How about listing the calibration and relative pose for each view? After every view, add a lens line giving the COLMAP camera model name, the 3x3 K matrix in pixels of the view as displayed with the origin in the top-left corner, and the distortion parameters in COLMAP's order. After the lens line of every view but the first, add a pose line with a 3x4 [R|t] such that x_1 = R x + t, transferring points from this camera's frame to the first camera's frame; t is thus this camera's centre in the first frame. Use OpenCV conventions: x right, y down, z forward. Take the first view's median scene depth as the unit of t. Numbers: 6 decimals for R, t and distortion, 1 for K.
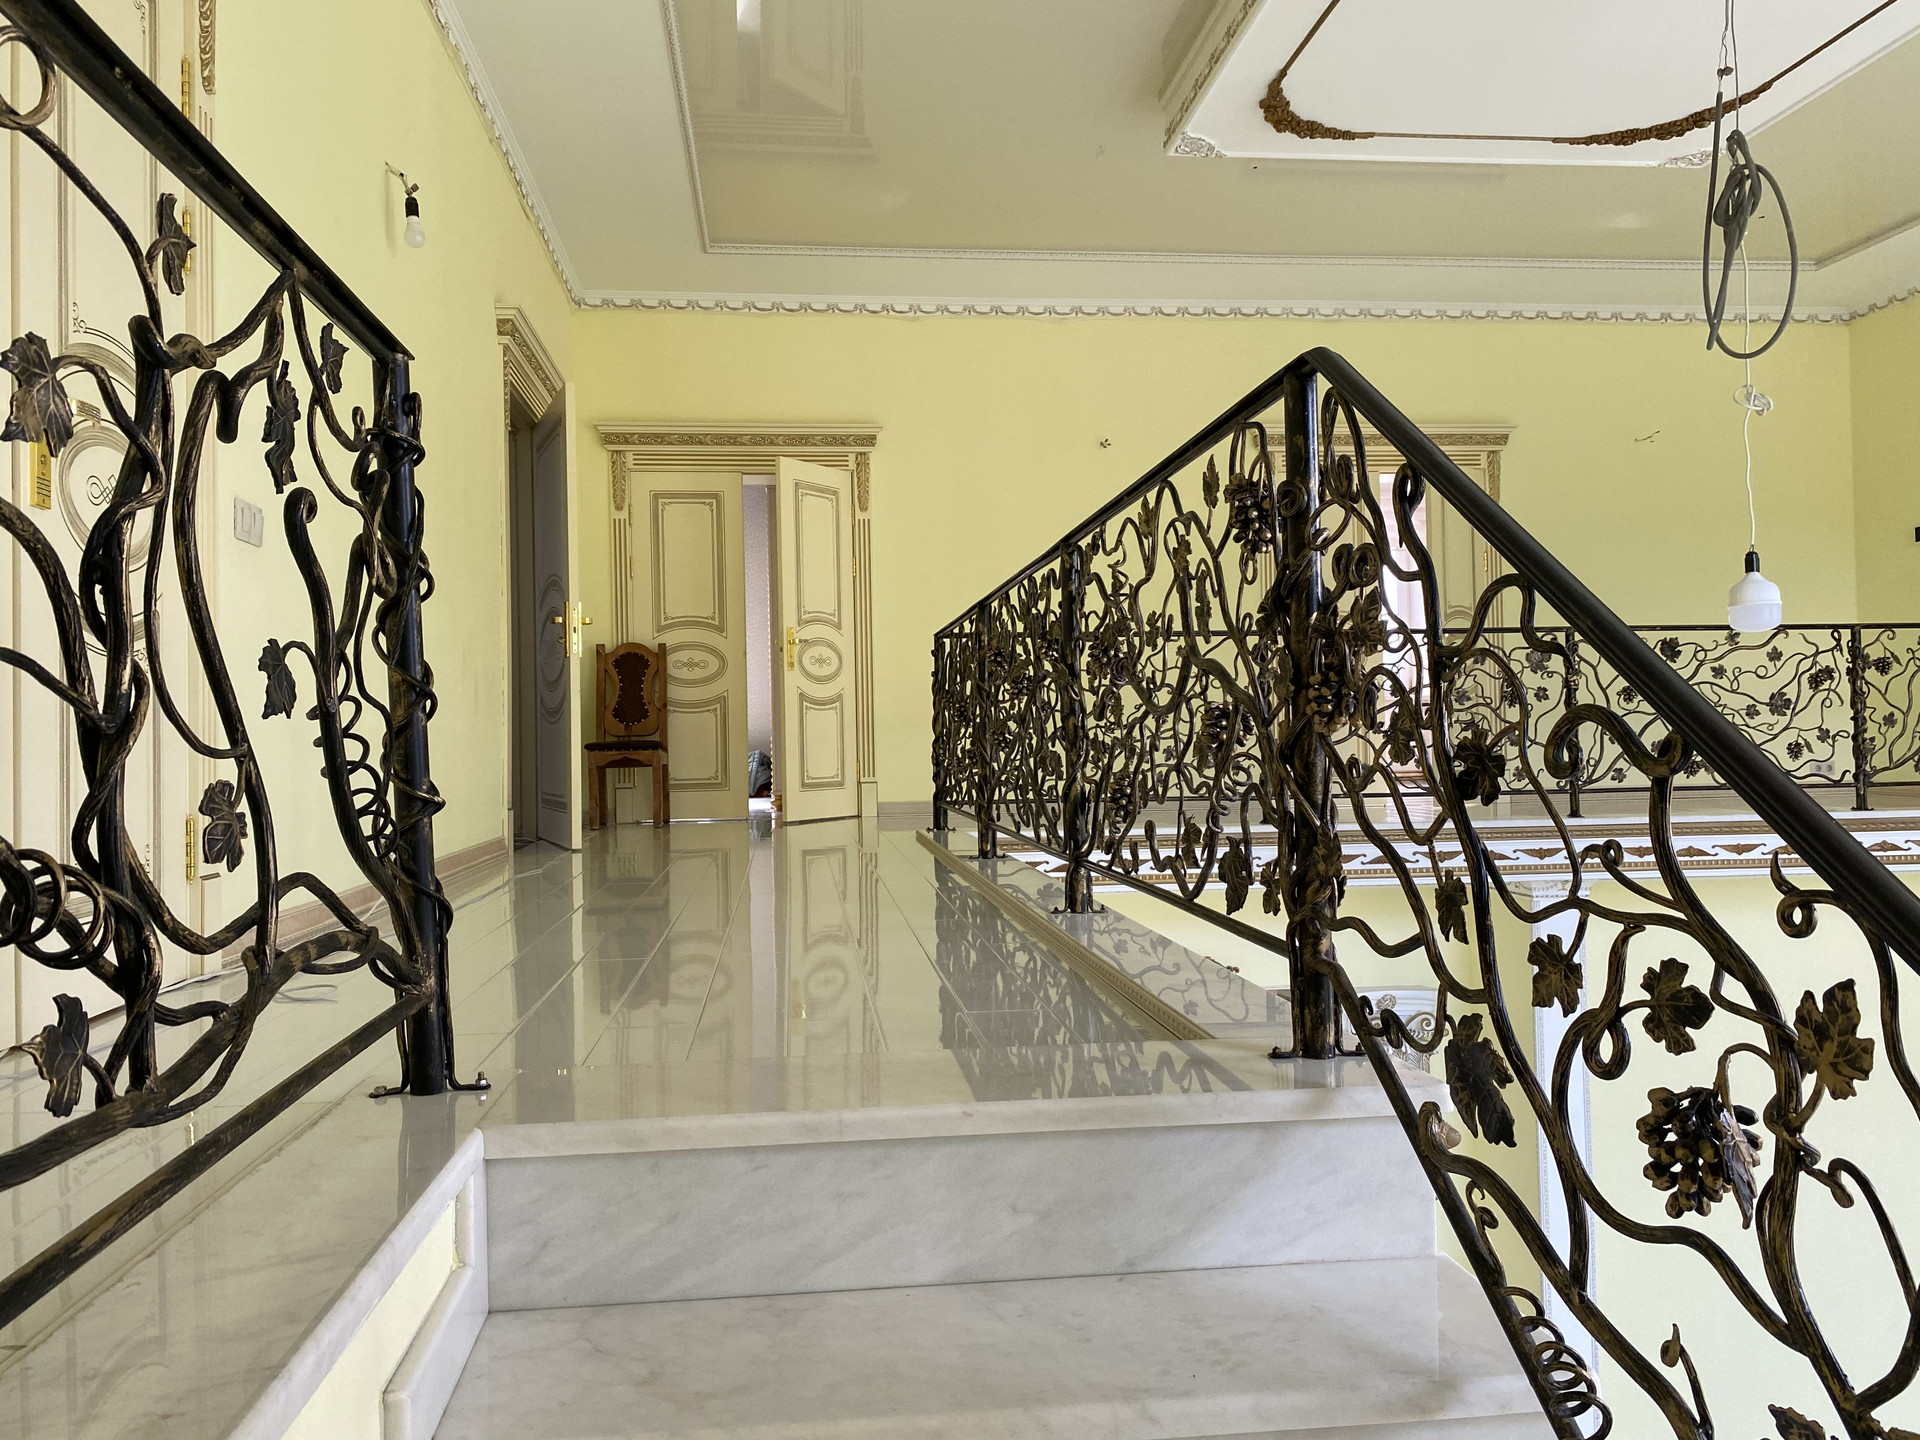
lens RADIAL K [[1460.1, 0, 957.0], [0, 1460.1, 702.4], [0, 0, 1]] dist [0.060982, -0.053675]
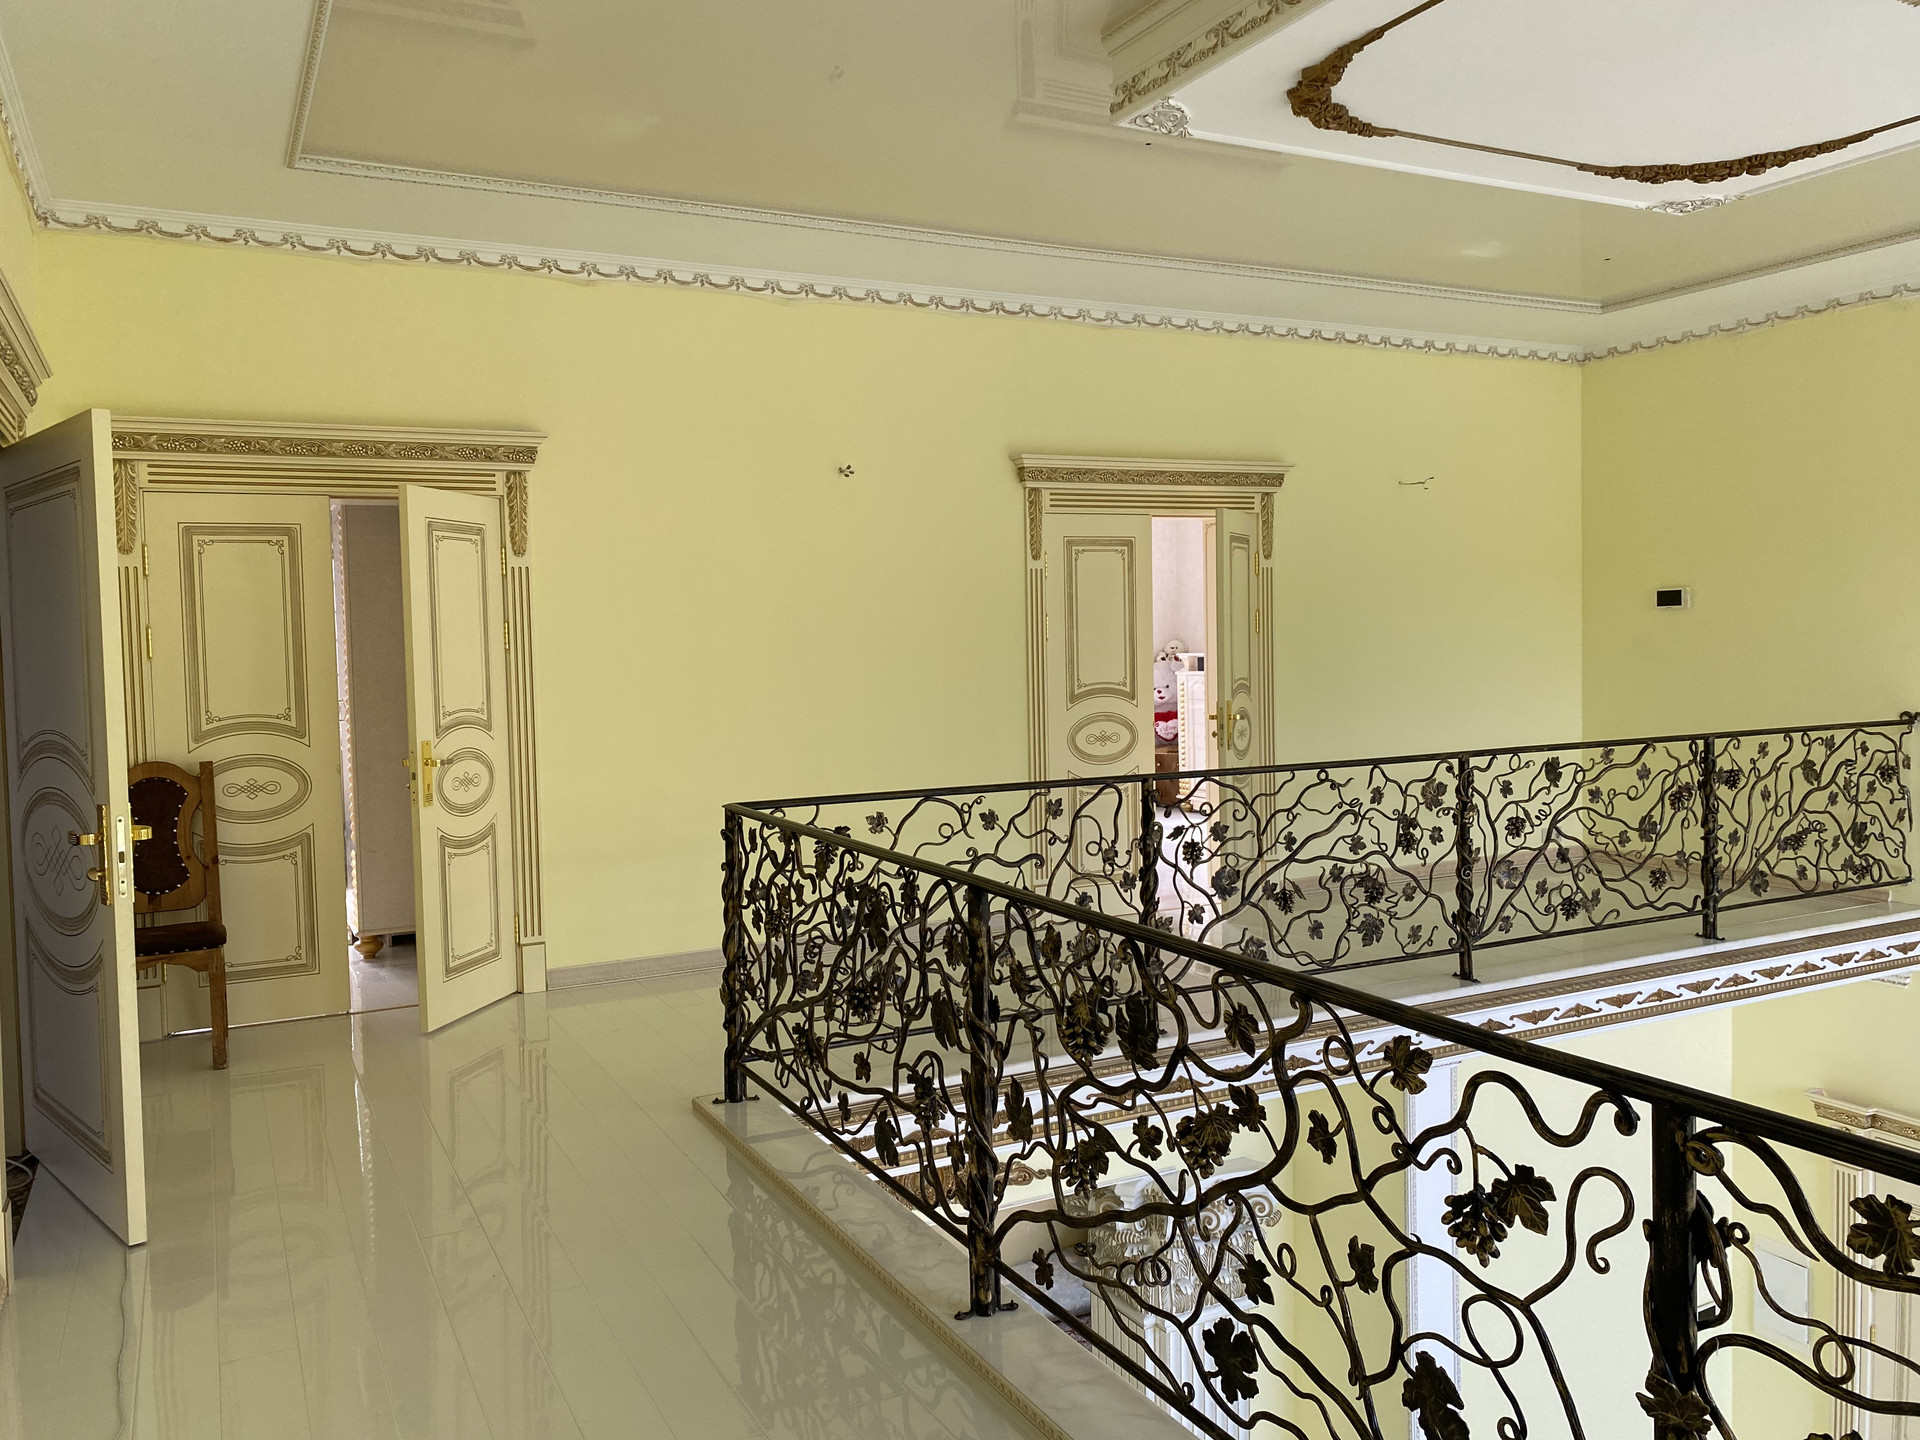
lens RADIAL K [[1468.9, 0, 954.2], [0, 1468.9, 688.6], [0, 0, 1]] dist [0.062914, -0.096146]
pose [[0.941582, -0.011749, 0.336579, -0.110746], [-0.004327, 0.998887, 0.046972, -0.105691], [-0.336756, -0.045685, 0.940483, 0.273603]]
